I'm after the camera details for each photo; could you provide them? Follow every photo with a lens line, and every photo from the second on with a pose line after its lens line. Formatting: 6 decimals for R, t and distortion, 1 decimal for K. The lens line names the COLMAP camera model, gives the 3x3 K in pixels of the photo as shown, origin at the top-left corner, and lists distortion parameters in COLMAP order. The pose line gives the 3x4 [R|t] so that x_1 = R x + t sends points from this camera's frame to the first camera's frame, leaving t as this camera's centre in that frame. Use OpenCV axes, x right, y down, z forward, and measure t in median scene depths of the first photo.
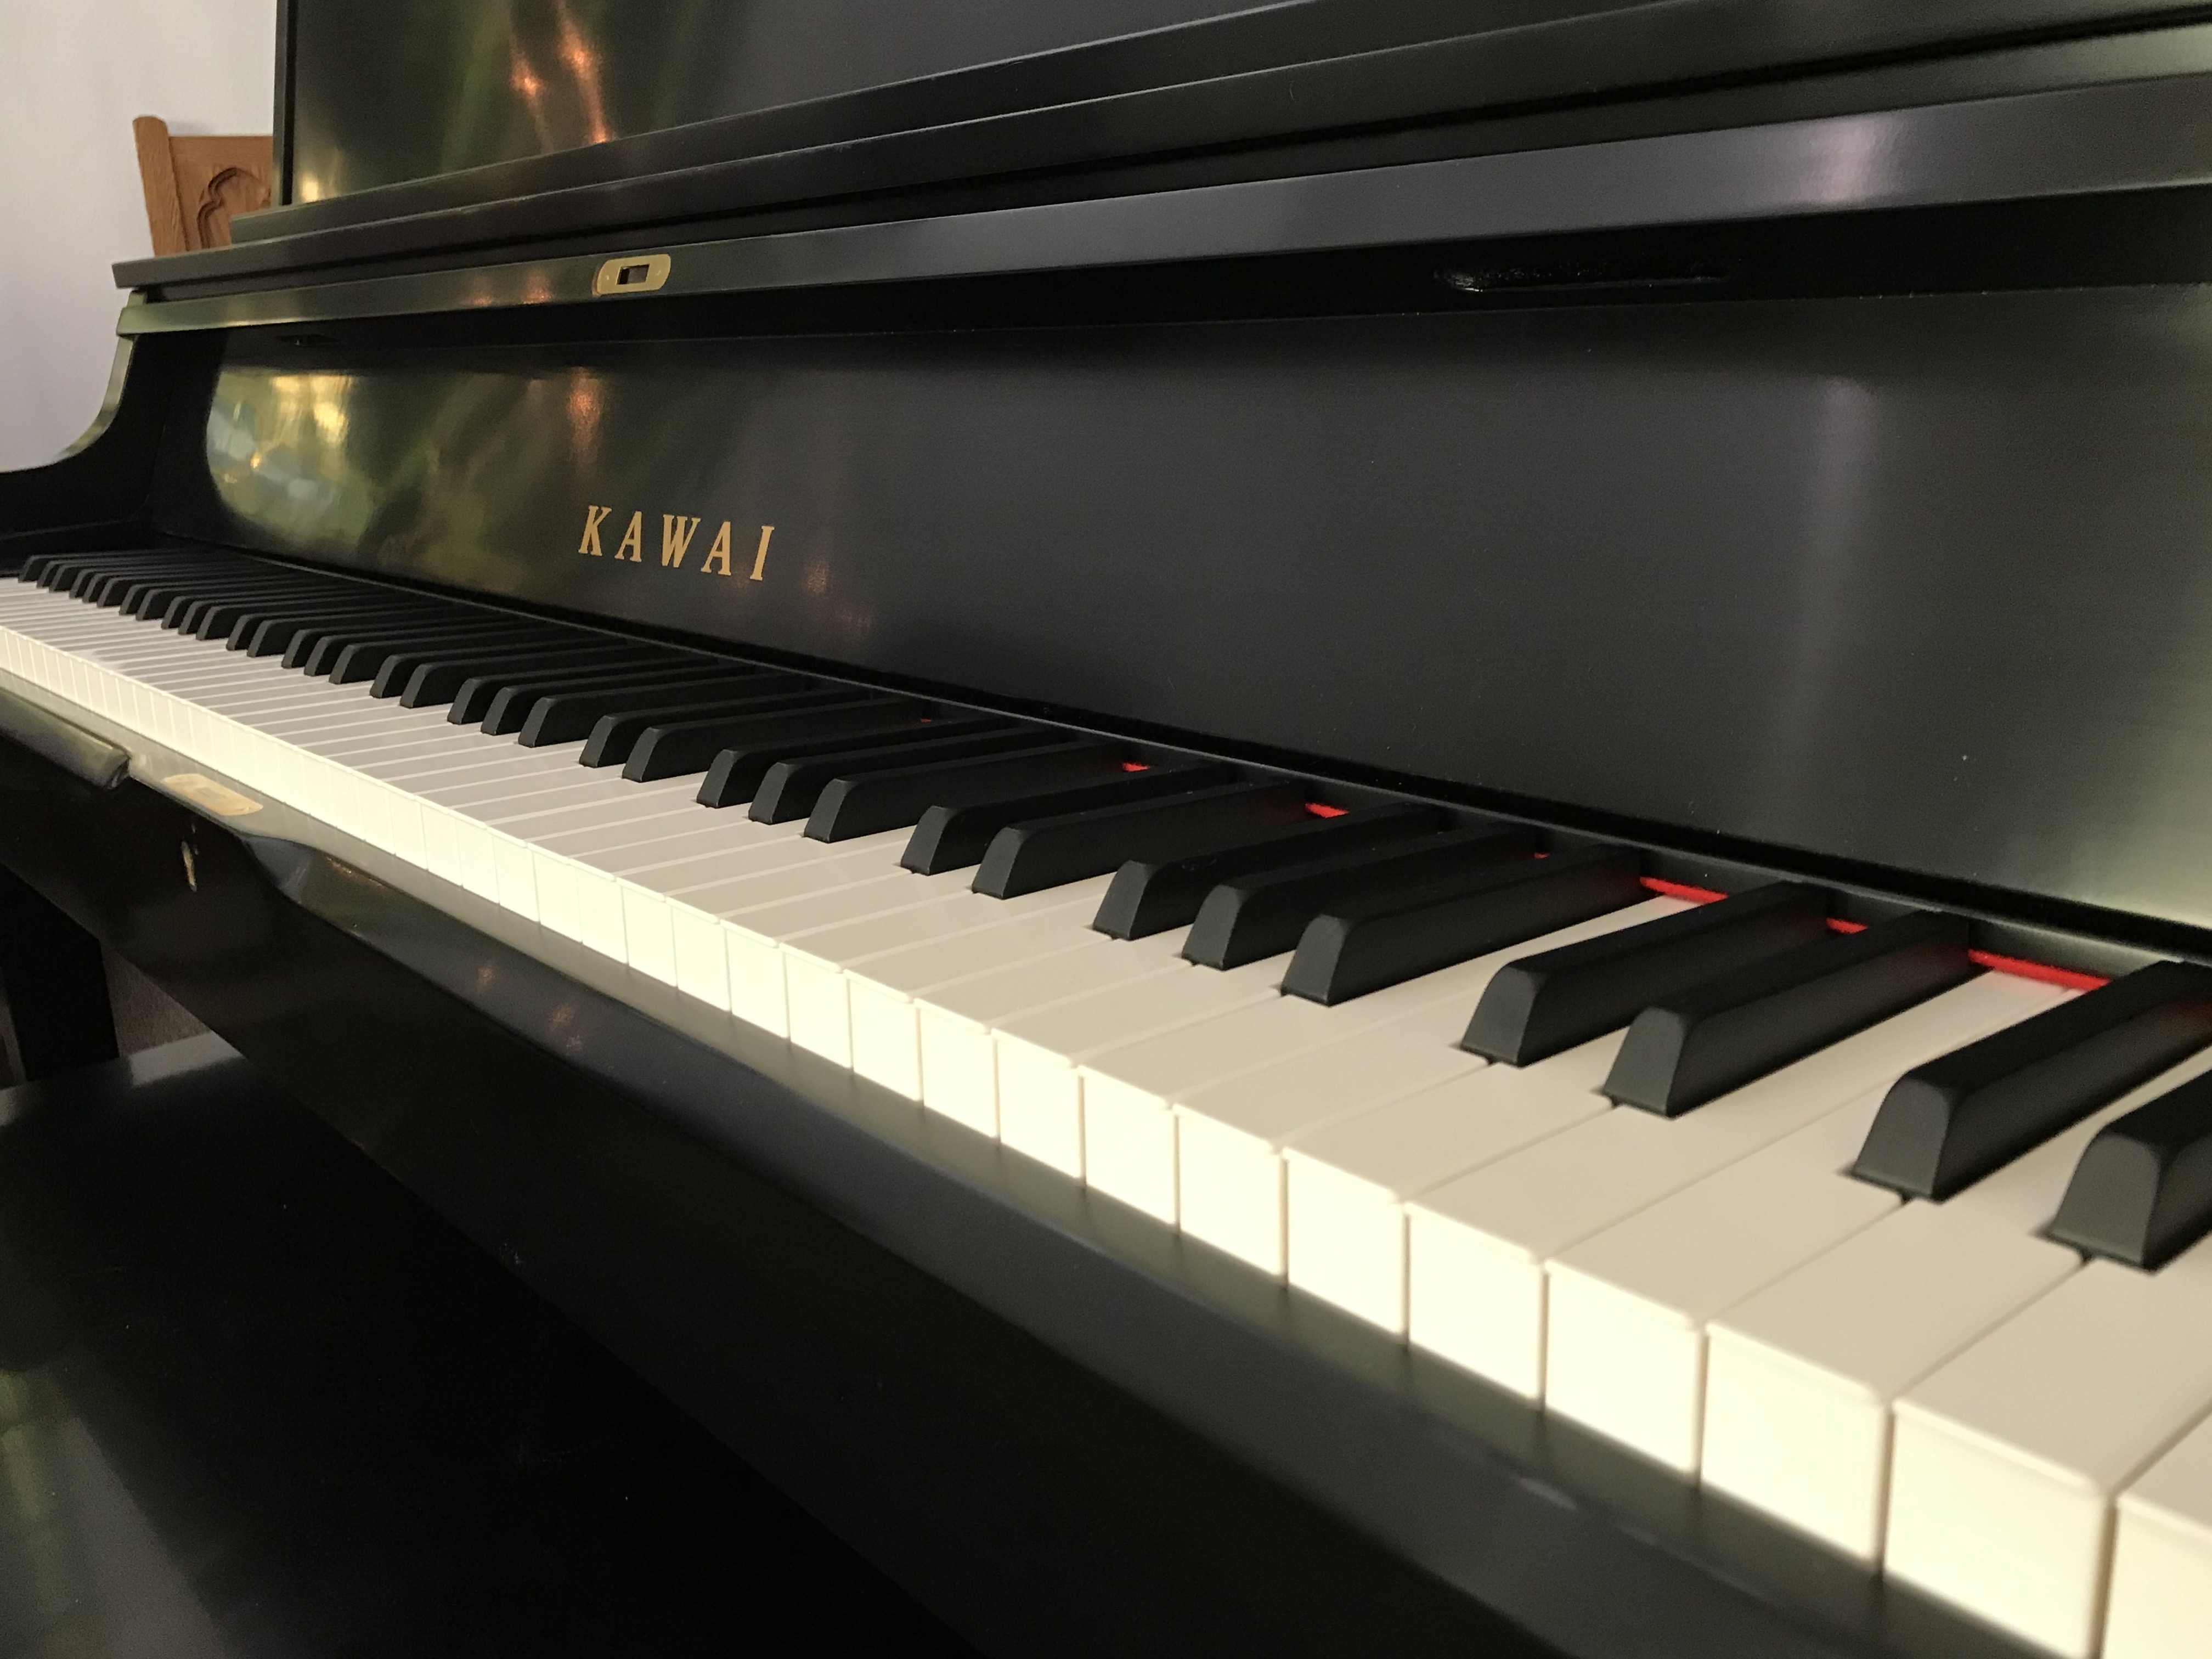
lens RADIAL K [[1957.3, 0, 1104.6], [0, 1957.3, 827.0], [0, 0, 1]] dist [-0.003020, 0.006053]
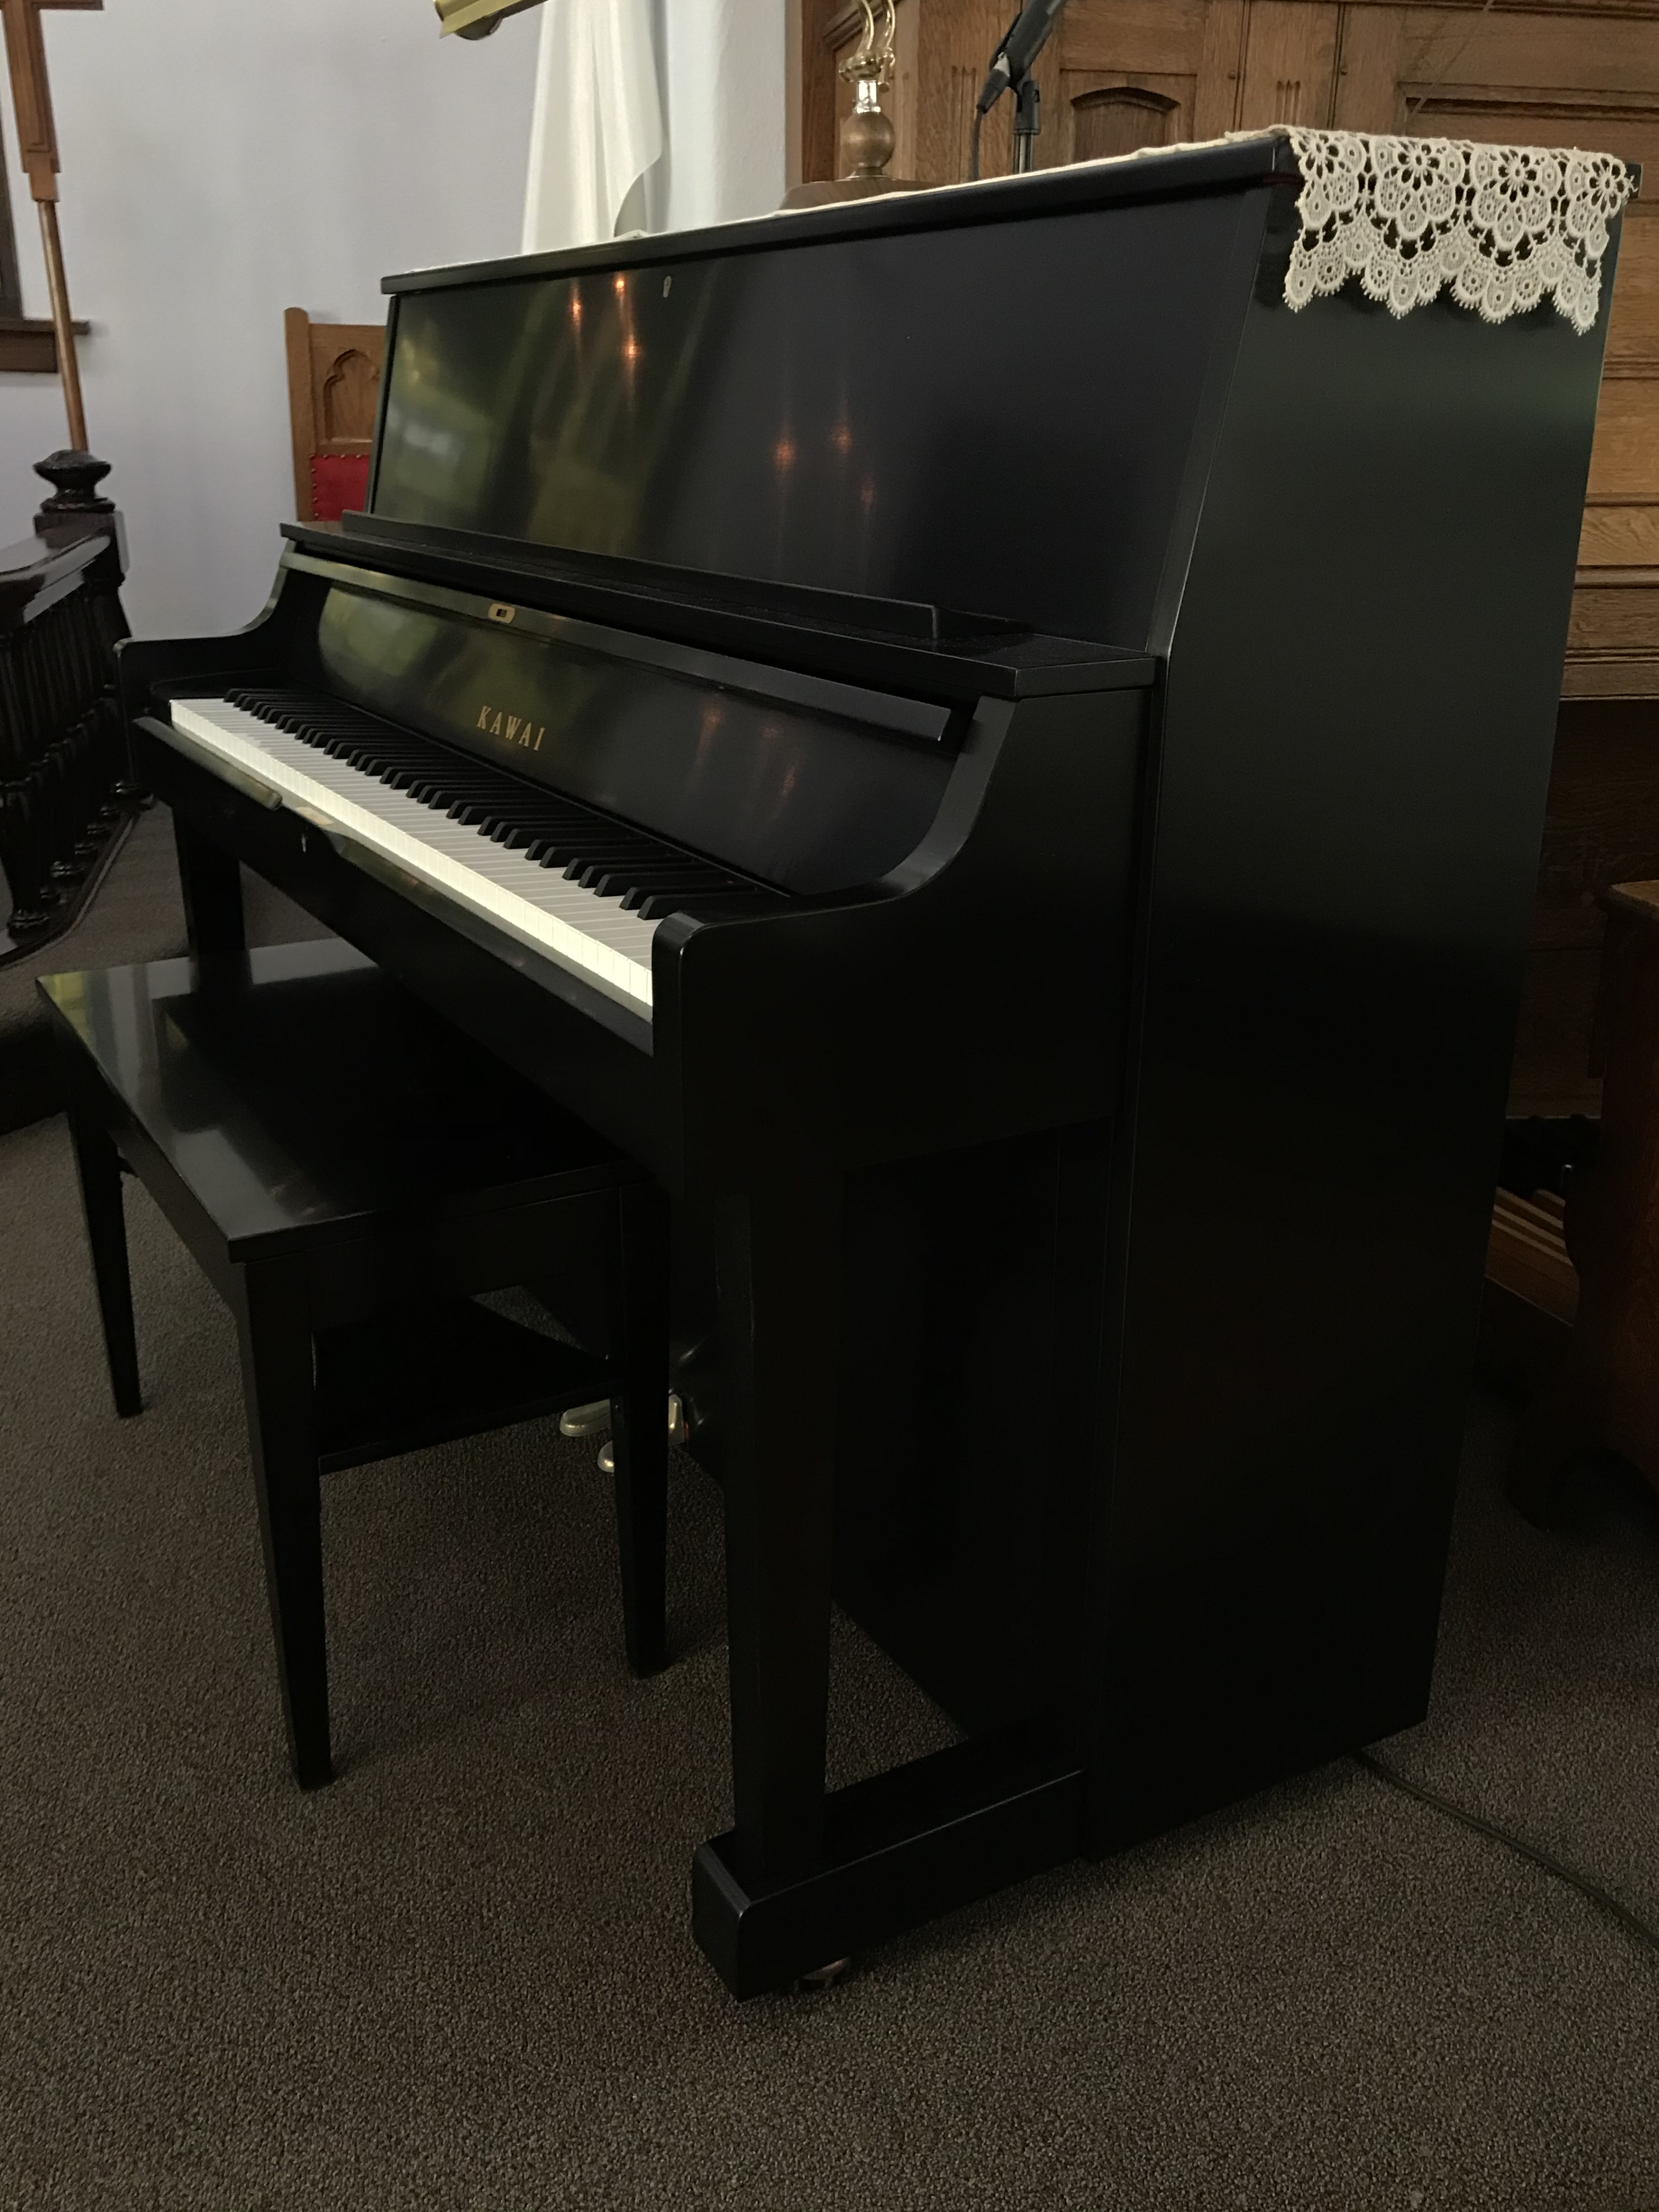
lens RADIAL K [[1957.3, 0, 825.0], [0, 1957.3, 1108.1], [0, 0, 1]] dist [-0.003020, 0.006053]
pose [[0.981420, 0.124007, -0.146415, 0.393631], [-0.111850, 0.989771, 0.088562, 0.038161], [0.155899, -0.070540, 0.985251, -0.915168]]
